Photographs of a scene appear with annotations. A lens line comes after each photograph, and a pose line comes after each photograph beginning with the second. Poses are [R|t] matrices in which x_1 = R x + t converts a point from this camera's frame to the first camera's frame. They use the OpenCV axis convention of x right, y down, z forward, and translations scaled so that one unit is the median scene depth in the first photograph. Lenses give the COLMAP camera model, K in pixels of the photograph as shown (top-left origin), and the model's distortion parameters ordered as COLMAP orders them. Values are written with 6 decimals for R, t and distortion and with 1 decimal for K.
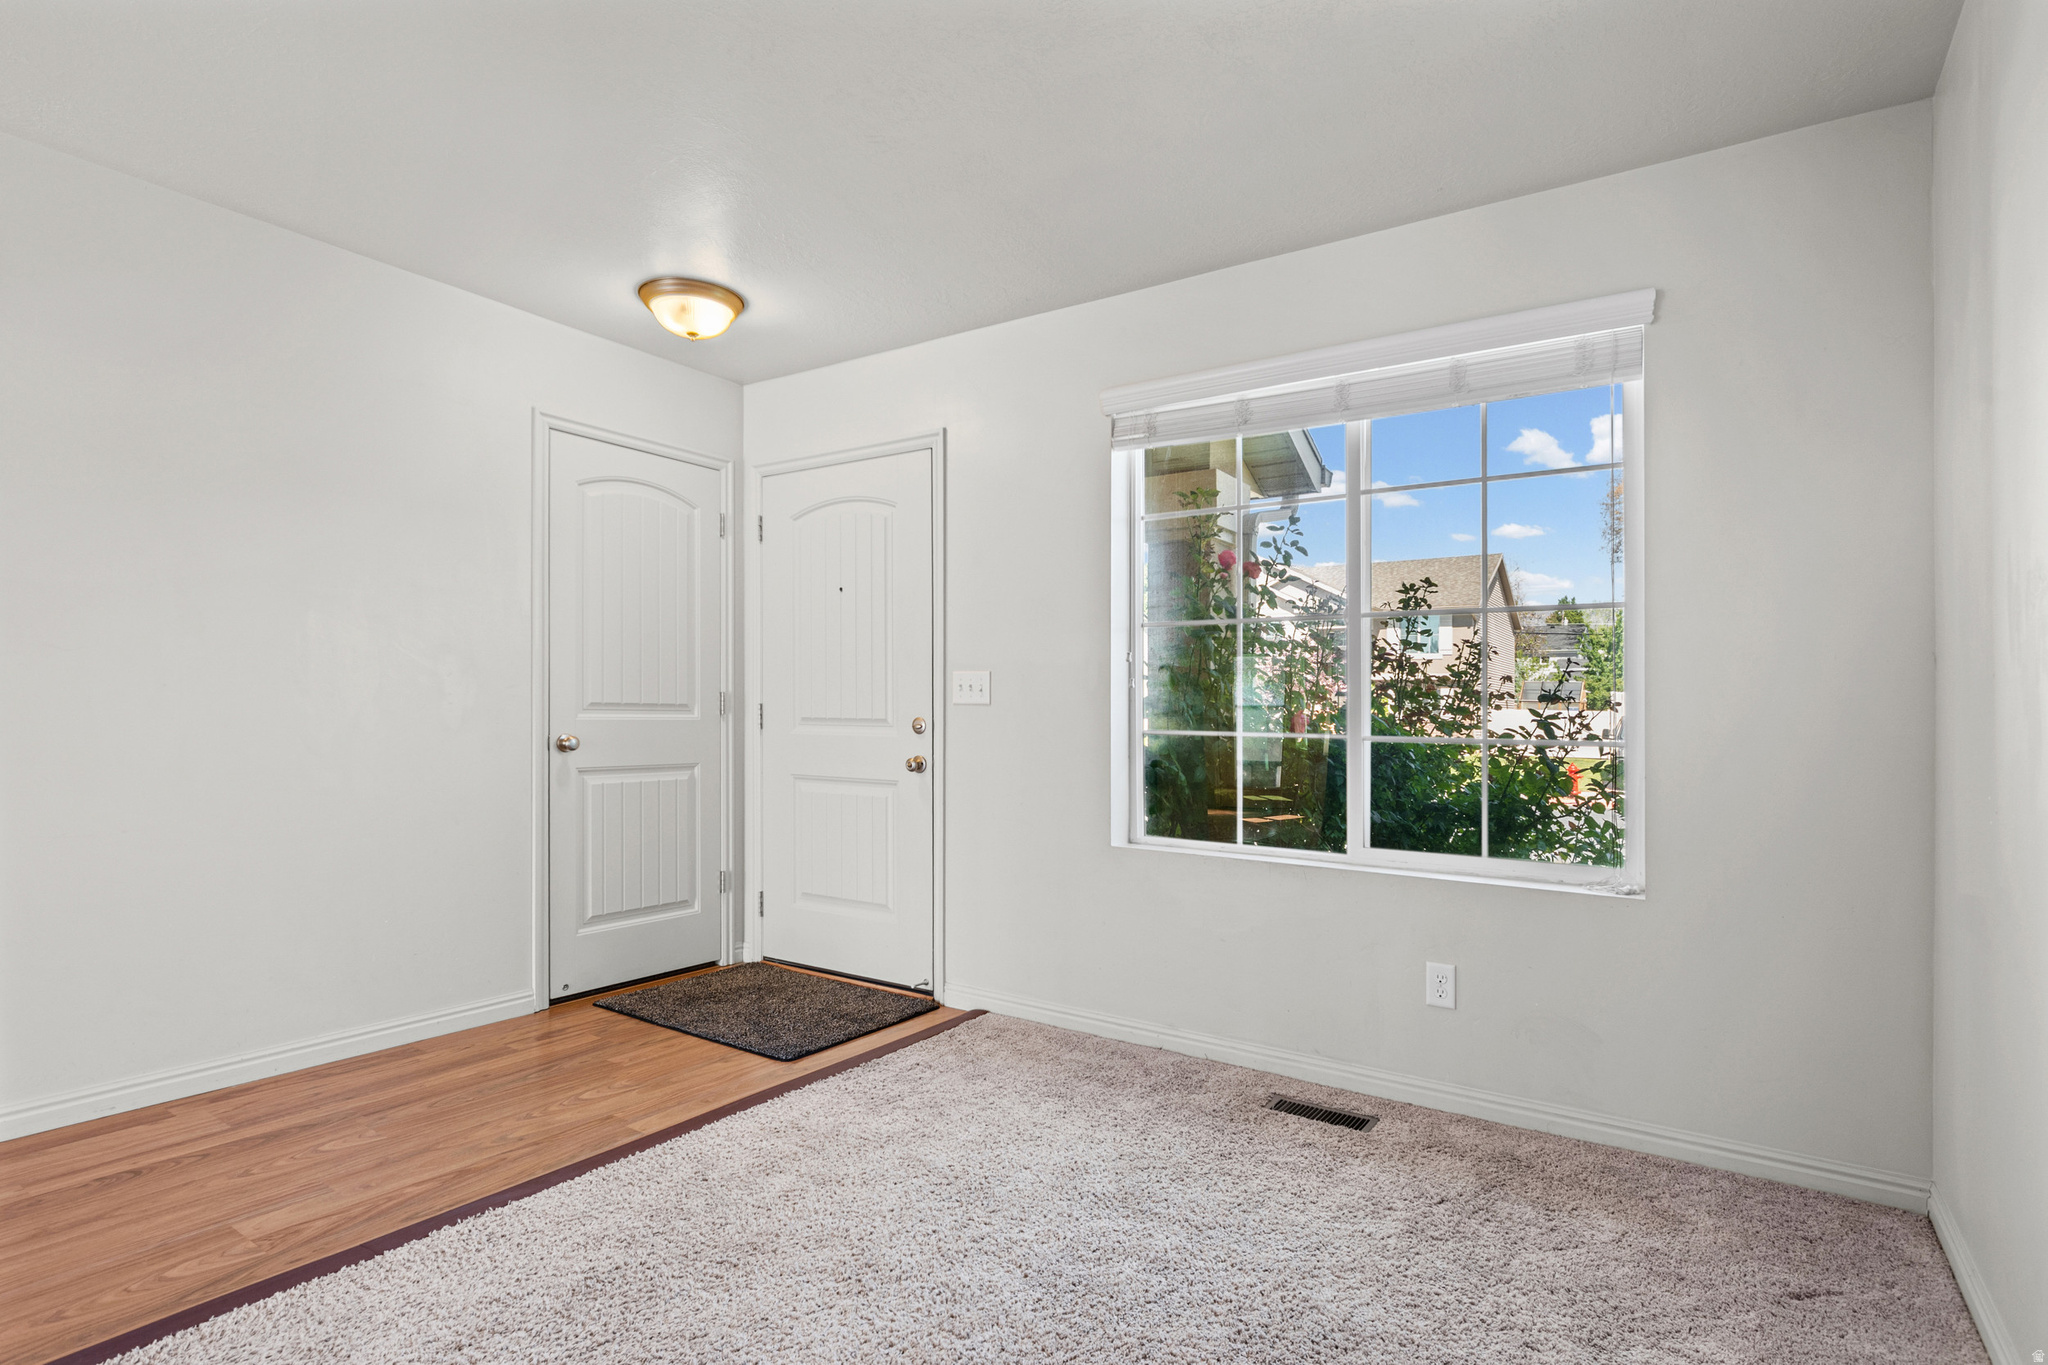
lens RADIAL K [[997.0, 0, 1022.5], [0, 997.0, 692.9], [0, 0, 1]] dist [0.001306, -0.000964]
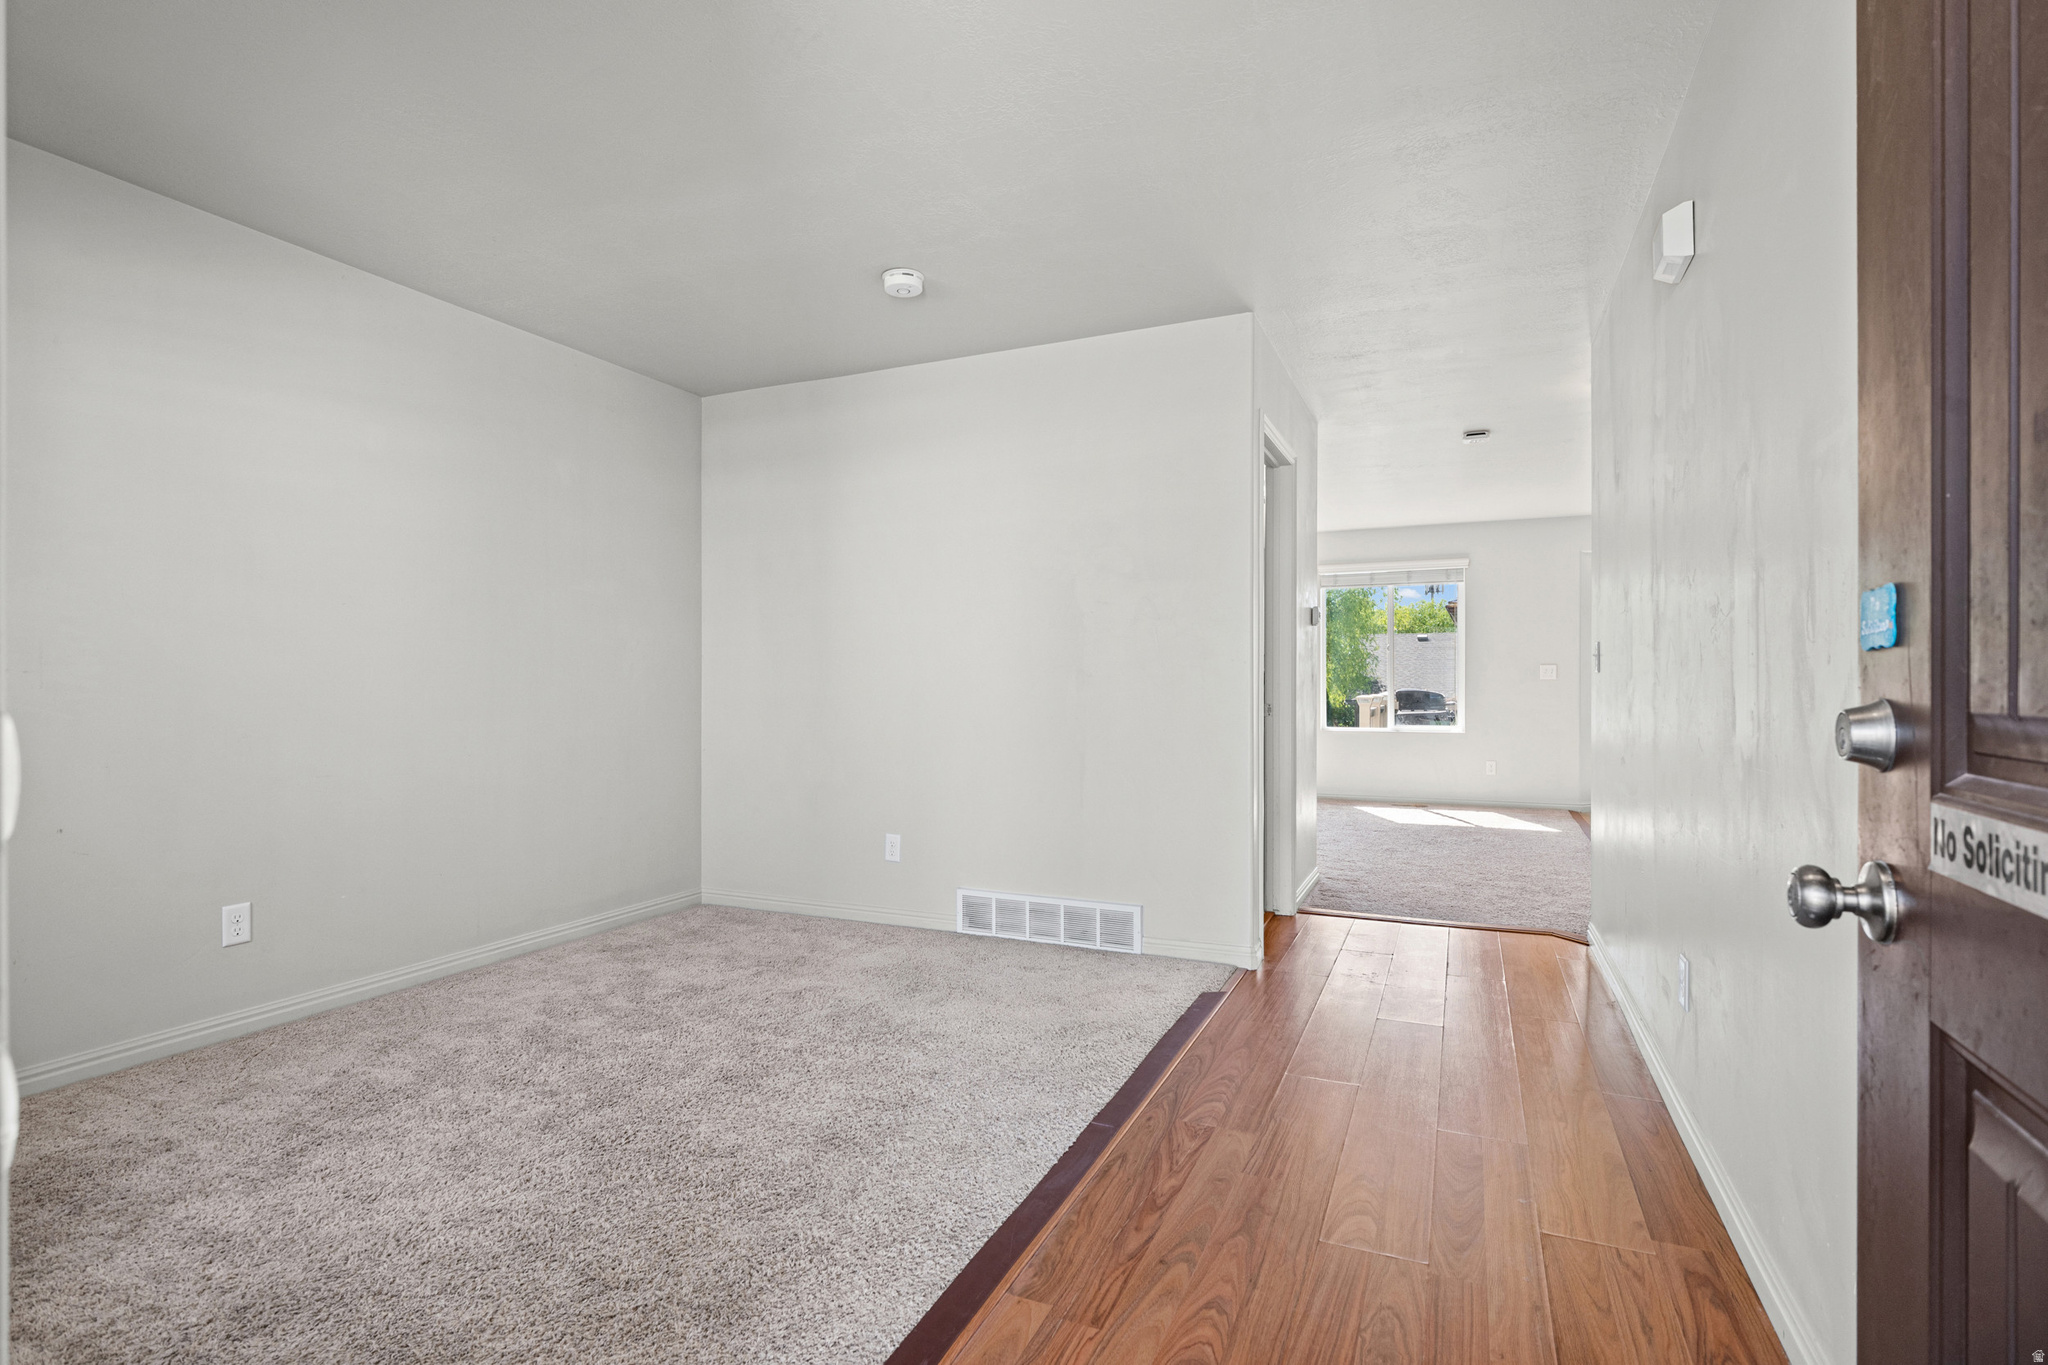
lens RADIAL K [[997.0, 0, 1026.0], [0, 997.0, 683.7], [0, 0, 1]] dist [0.001306, -0.000964]
pose [[-0.984293, -0.003292, -0.176513, -0.275063], [-0.001727, 0.999958, -0.009020, 0.020187], [0.176535, -0.008574, -0.984257, 1.768733]]
